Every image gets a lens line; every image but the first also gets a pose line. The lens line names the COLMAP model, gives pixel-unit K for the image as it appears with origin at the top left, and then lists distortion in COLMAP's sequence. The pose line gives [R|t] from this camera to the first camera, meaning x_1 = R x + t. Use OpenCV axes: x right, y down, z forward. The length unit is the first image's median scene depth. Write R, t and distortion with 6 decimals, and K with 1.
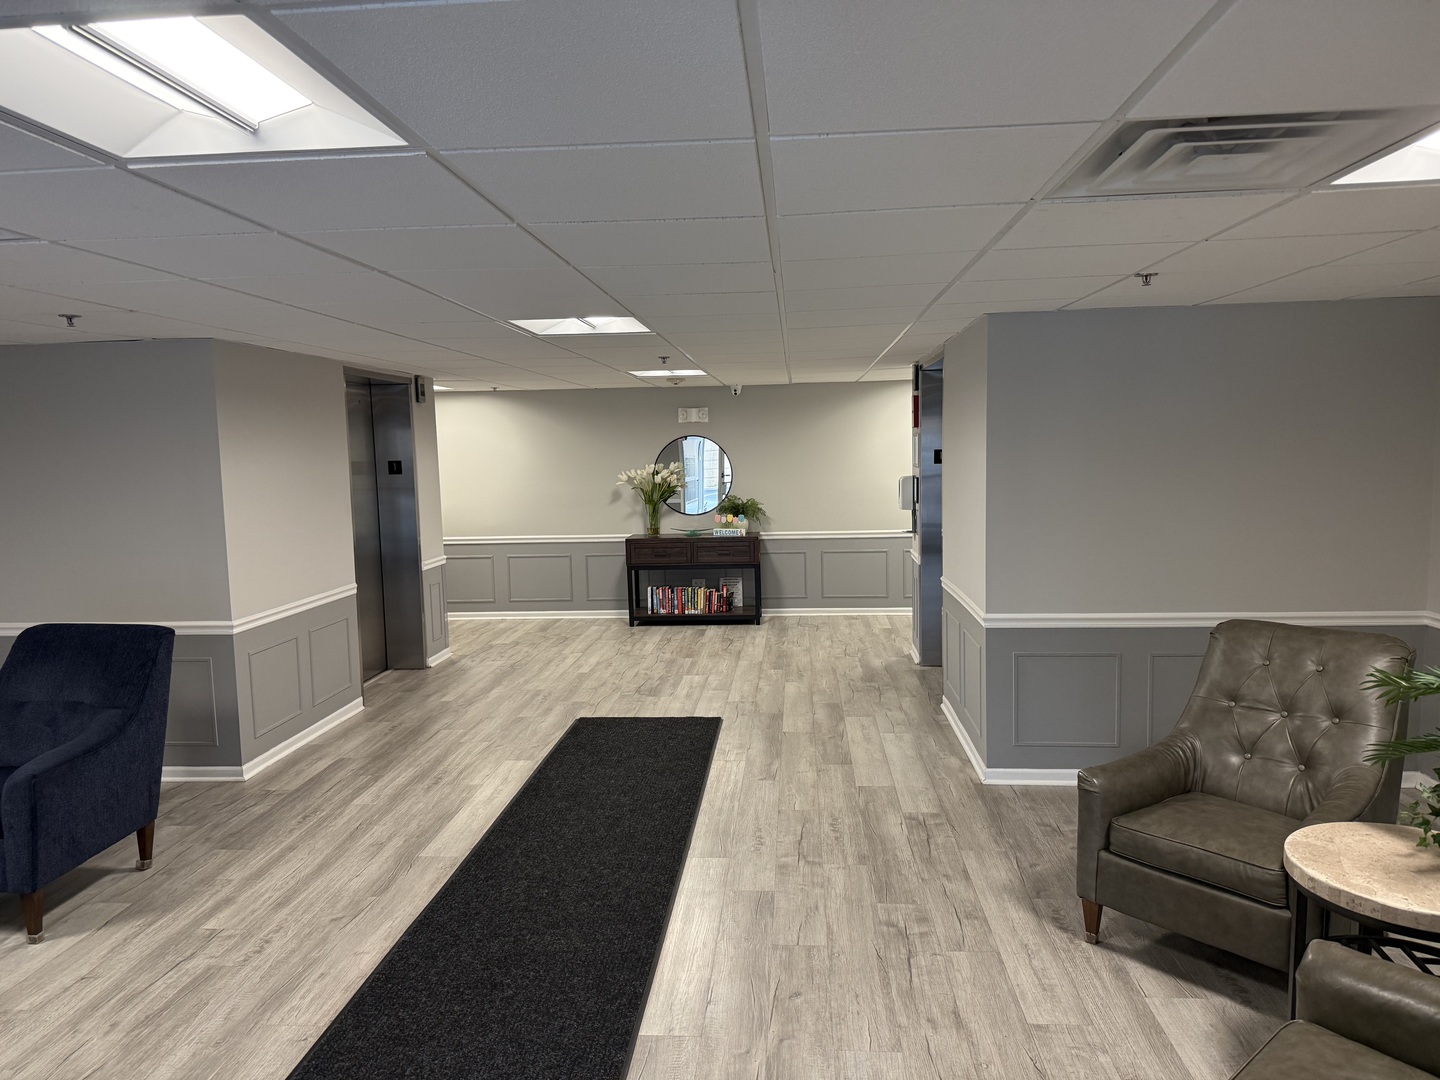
lens RADIAL K [[1015.2, 0, 719.4], [0, 1015.2, 541.6], [0, 0, 1]] dist [0.041898, -0.061487]
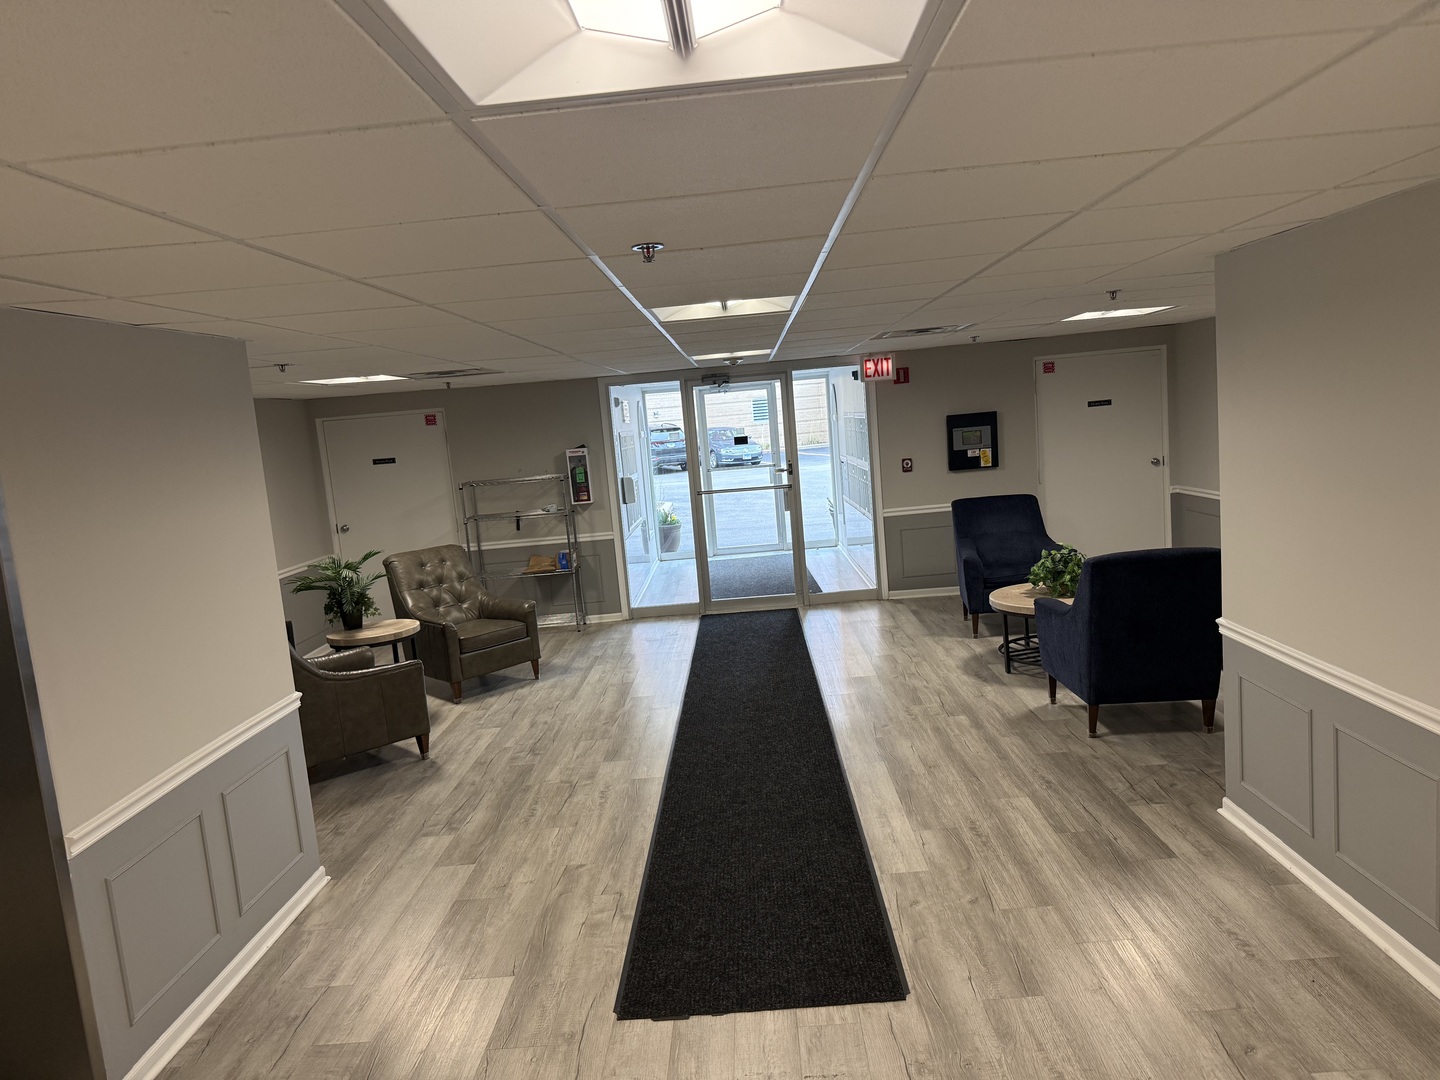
lens RADIAL K [[1015.2, 0, 720.6], [0, 1015.2, 544.3], [0, 0, 1]] dist [0.041898, -0.061487]
pose [[-0.992974, 0.111205, -0.040439, -0.077589], [0.099809, 0.970704, 0.218570, -0.222647], [0.063560, 0.212998, -0.974983, 2.052650]]
